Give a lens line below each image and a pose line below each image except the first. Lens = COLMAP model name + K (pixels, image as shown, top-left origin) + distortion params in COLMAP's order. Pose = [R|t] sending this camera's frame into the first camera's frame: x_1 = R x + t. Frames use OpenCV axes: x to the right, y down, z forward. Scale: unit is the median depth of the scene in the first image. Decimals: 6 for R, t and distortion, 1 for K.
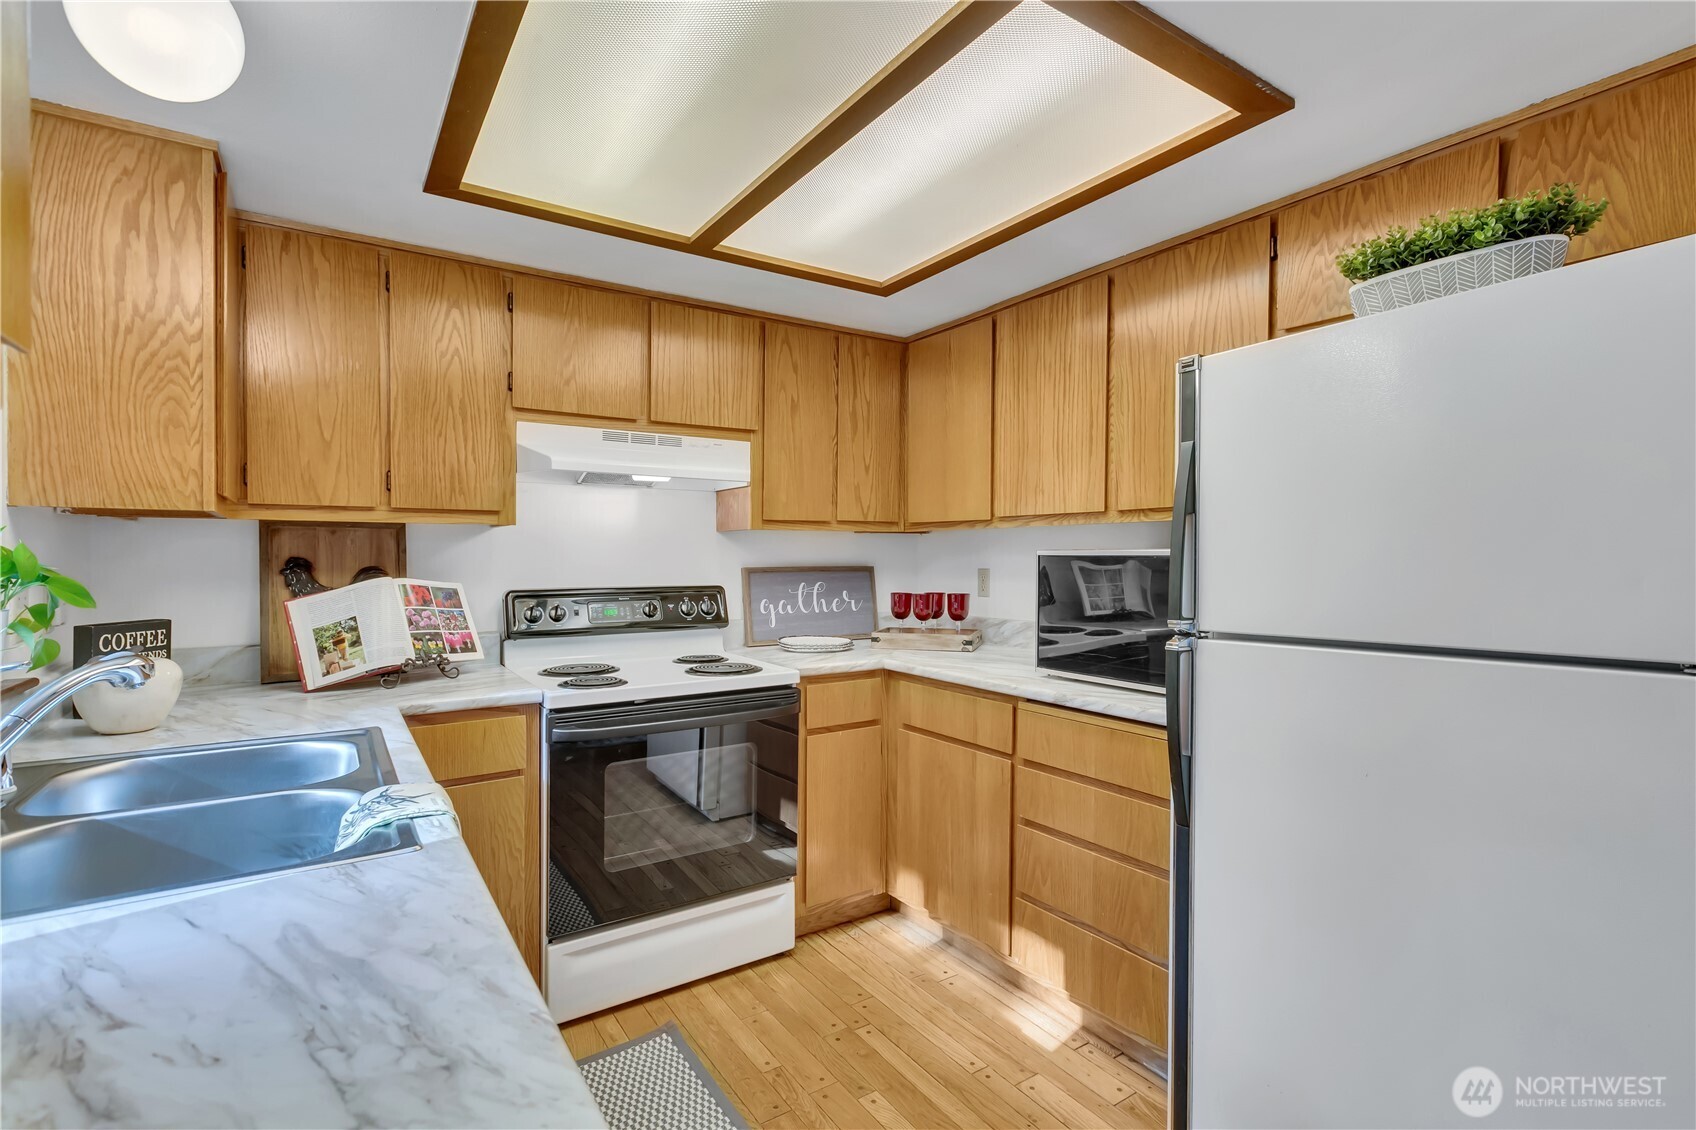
lens RADIAL K [[775.6, 0, 839.7], [0, 775.6, 576.9], [0, 0, 1]] dist [-0.004874, -0.000505]
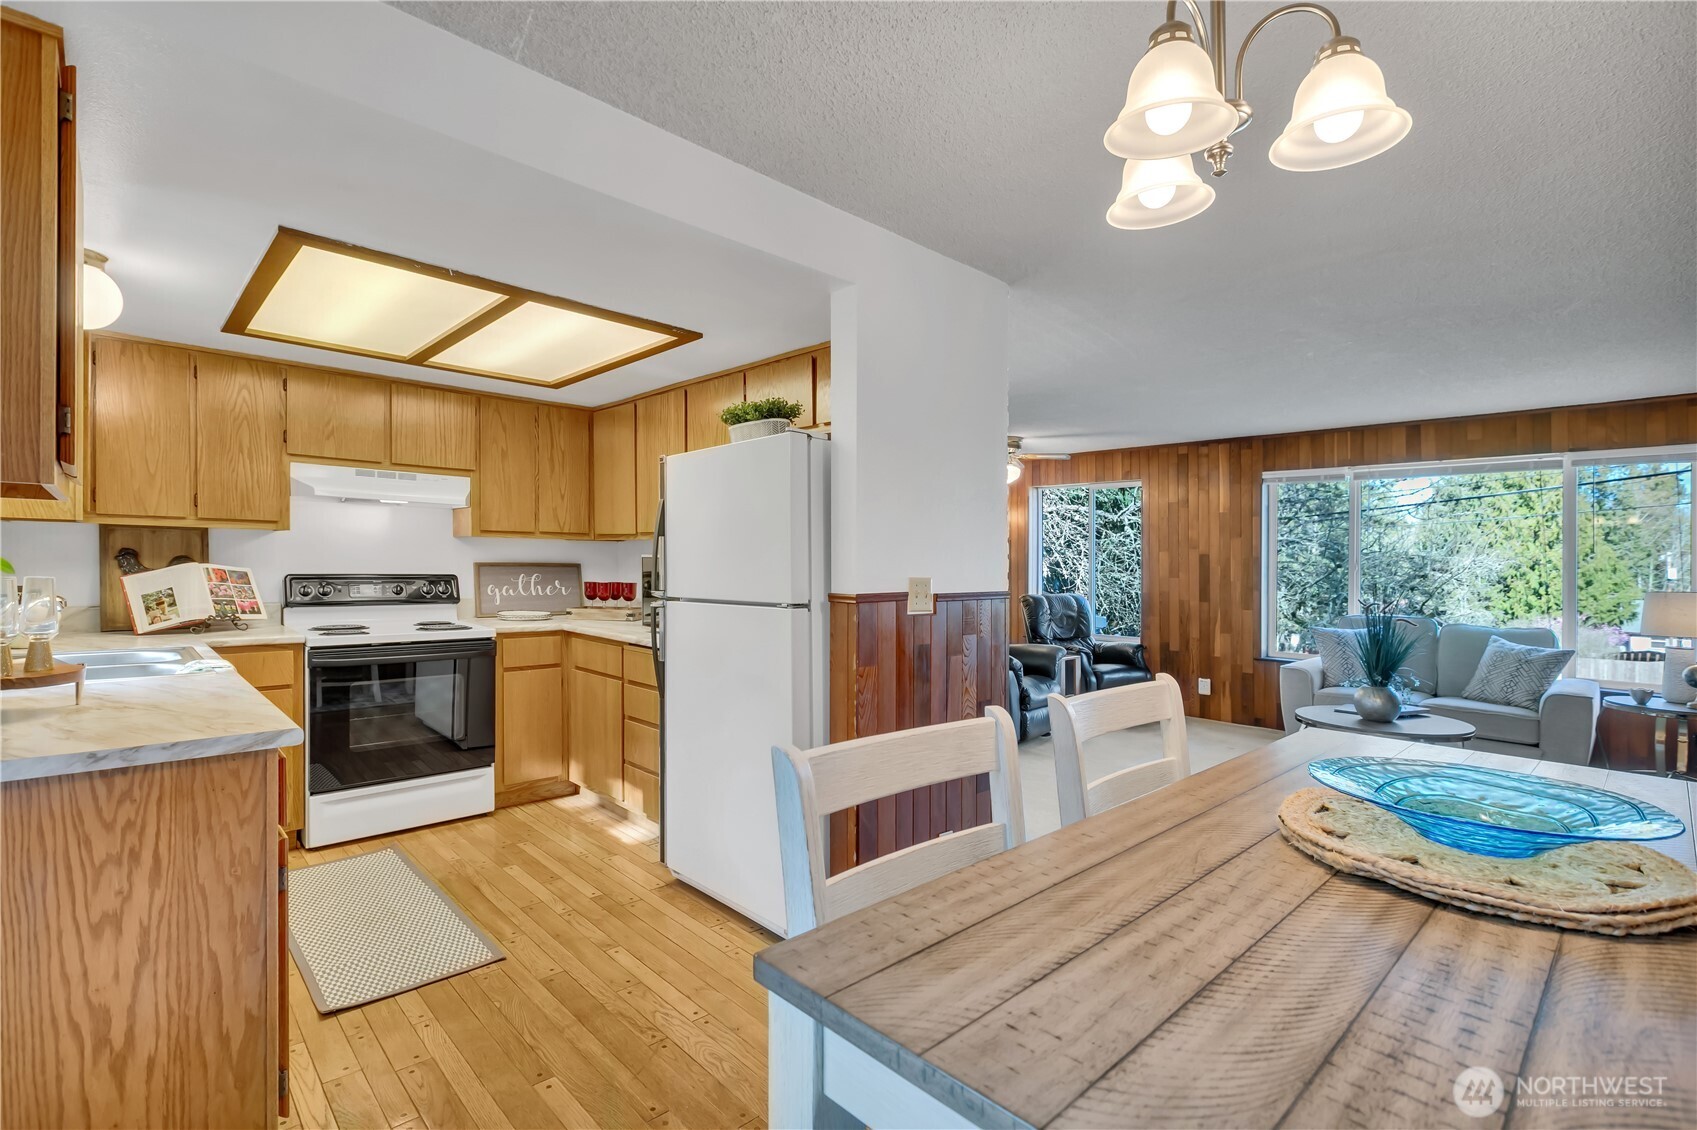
lens RADIAL K [[776.0, 0, 844.8], [0, 776.0, 595.7], [0, 0, 1]] dist [-0.004874, -0.000505]
pose [[0.983484, 0.011728, 0.180617, 0.380220], [-0.015152, 0.999730, 0.017590, 0.018133], [-0.180362, -0.020036, 0.983396, -0.693409]]
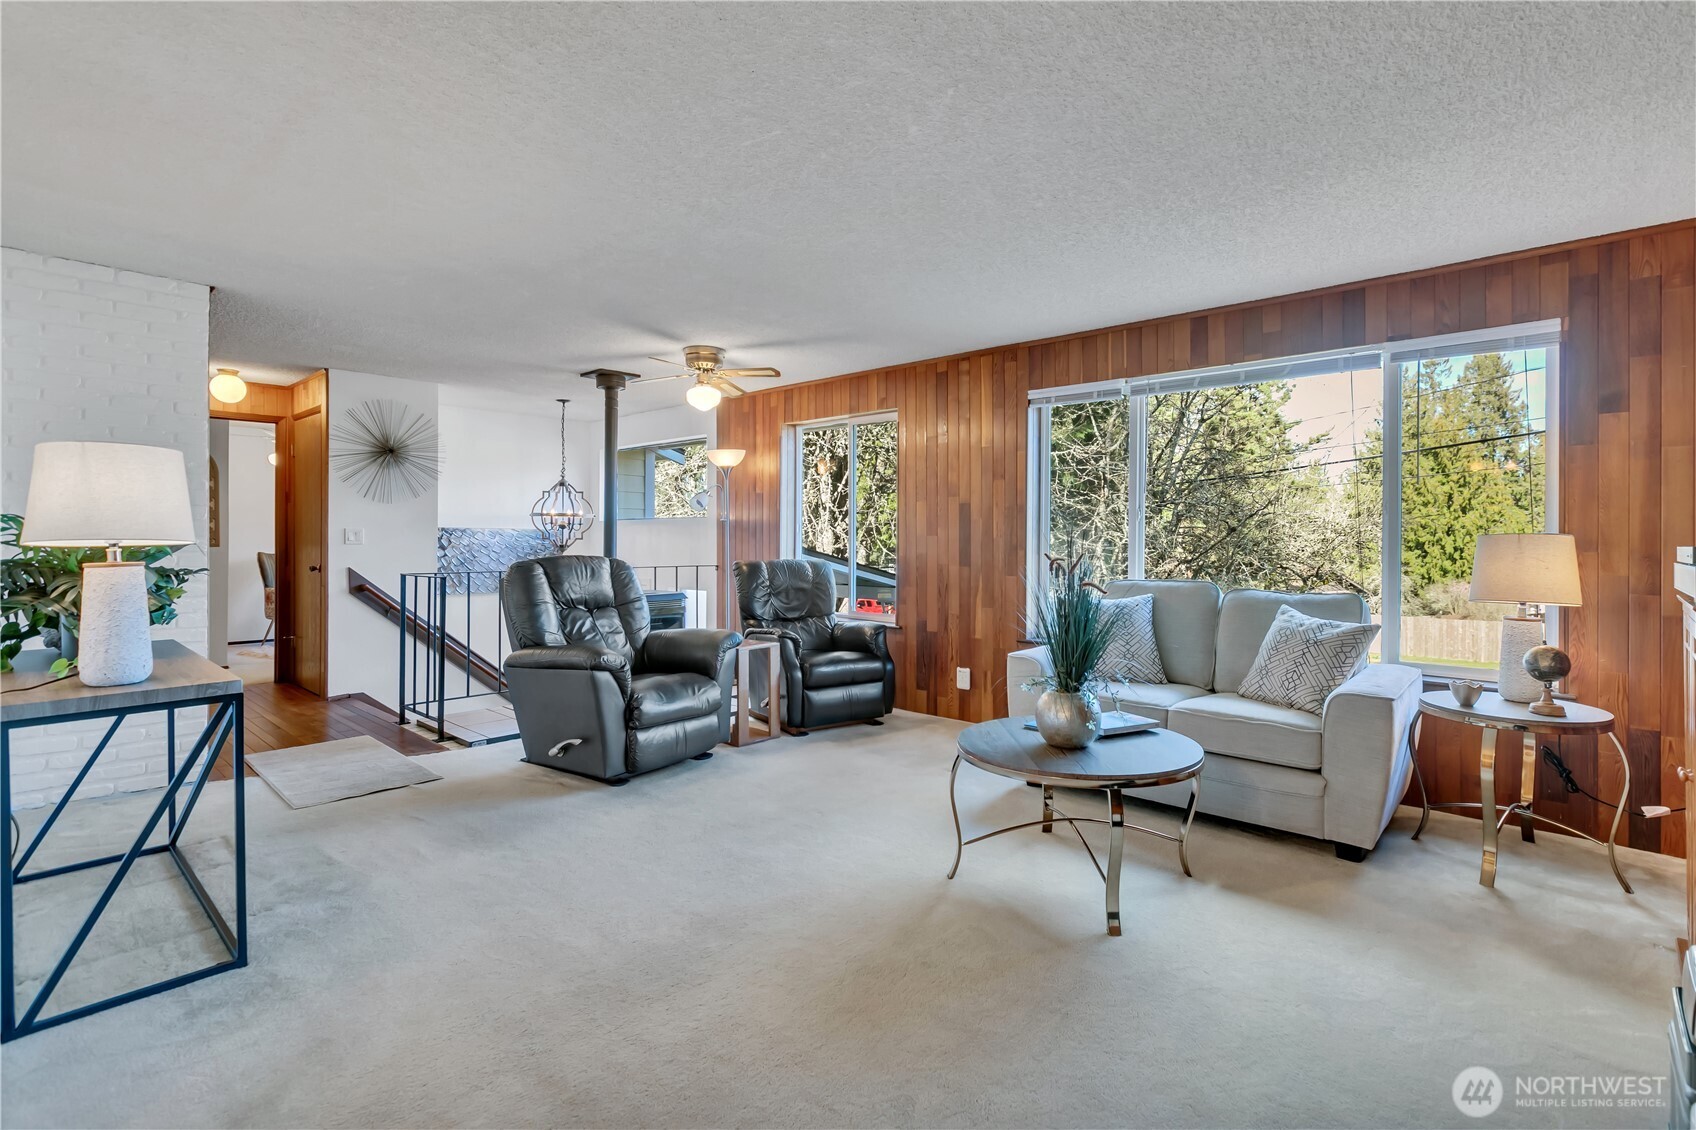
lens RADIAL K [[775.6, 0, 872.3], [0, 775.6, 583.8], [0, 0, 1]] dist [-0.004874, -0.000505]
pose [[0.966330, -0.008888, 0.257153, 1.381909], [0.000776, 0.999499, 0.031629, 0.050919], [-0.257305, -0.030364, 0.965853, -0.151858]]
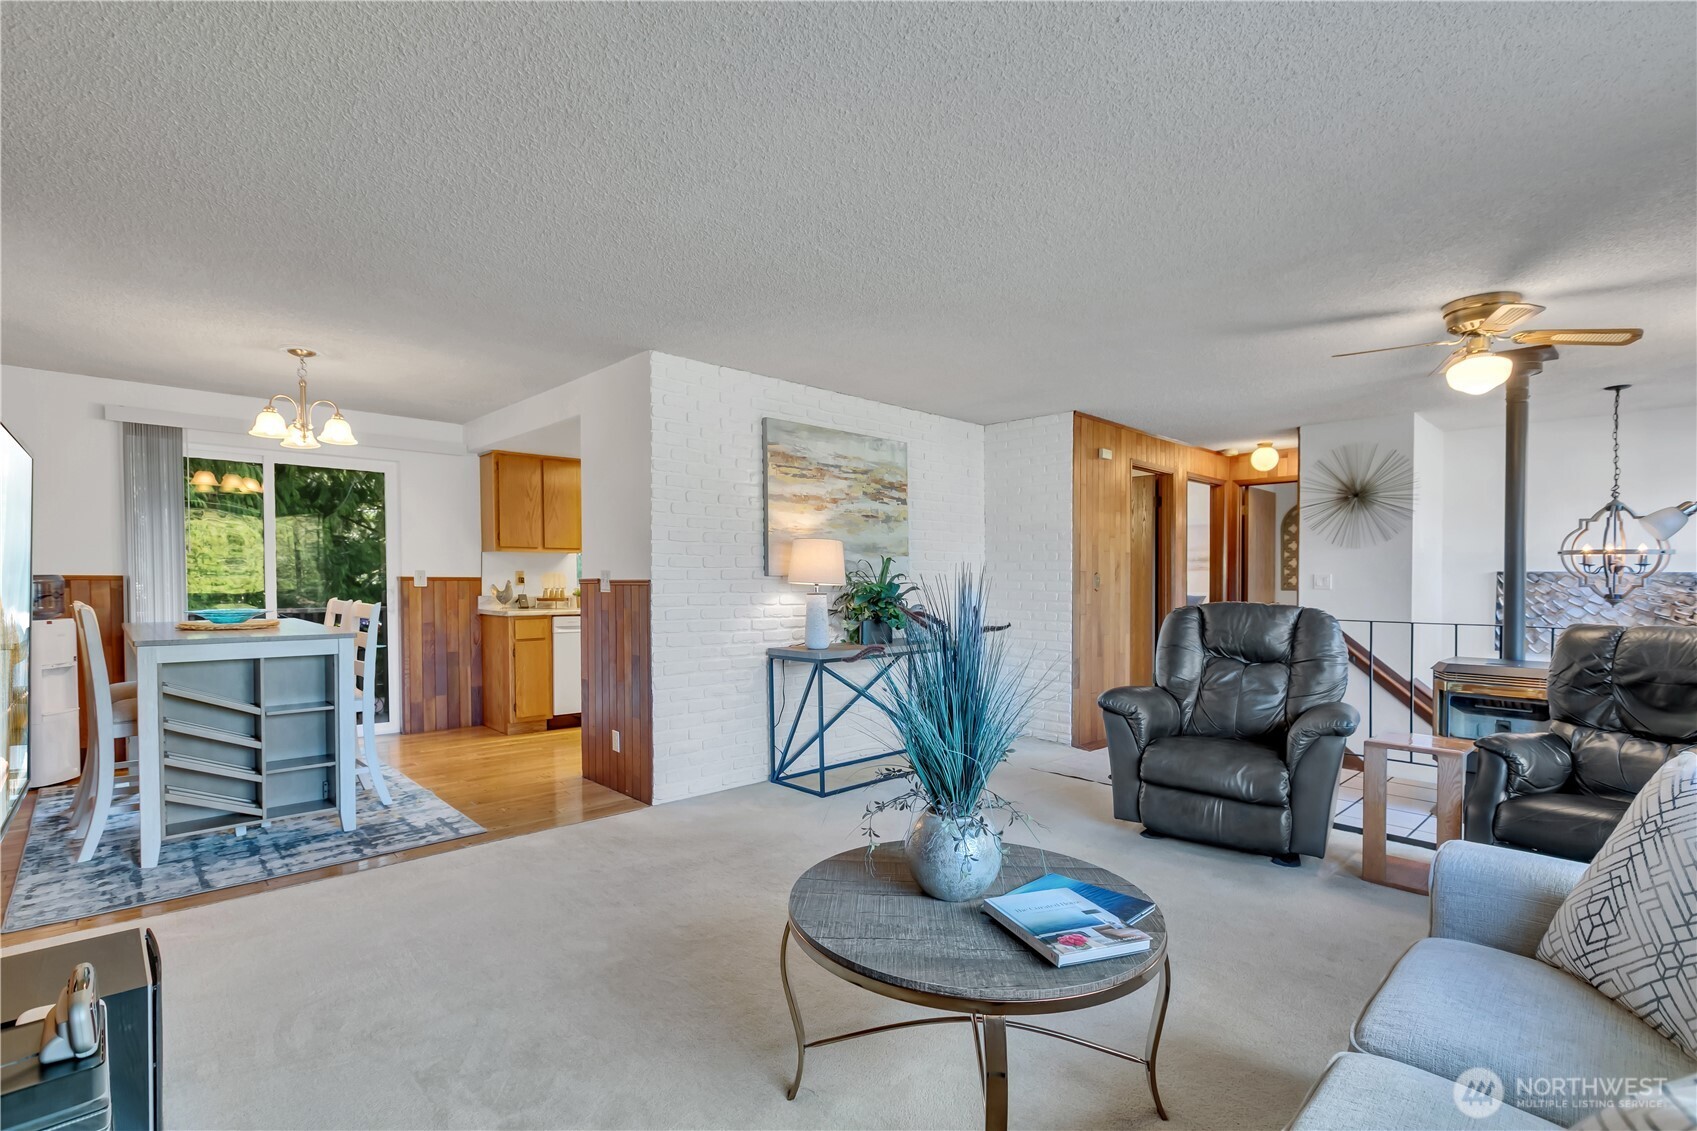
lens RADIAL K [[776.0, 0, 841.7], [0, 776.0, 613.1], [0, 0, 1]] dist [-0.004874, -0.000505]
pose [[0.180186, 0.045552, -0.982577, 2.698658], [-0.030795, 0.998699, 0.040652, 0.026559], [0.983150, 0.022933, 0.181355, 0.641021]]
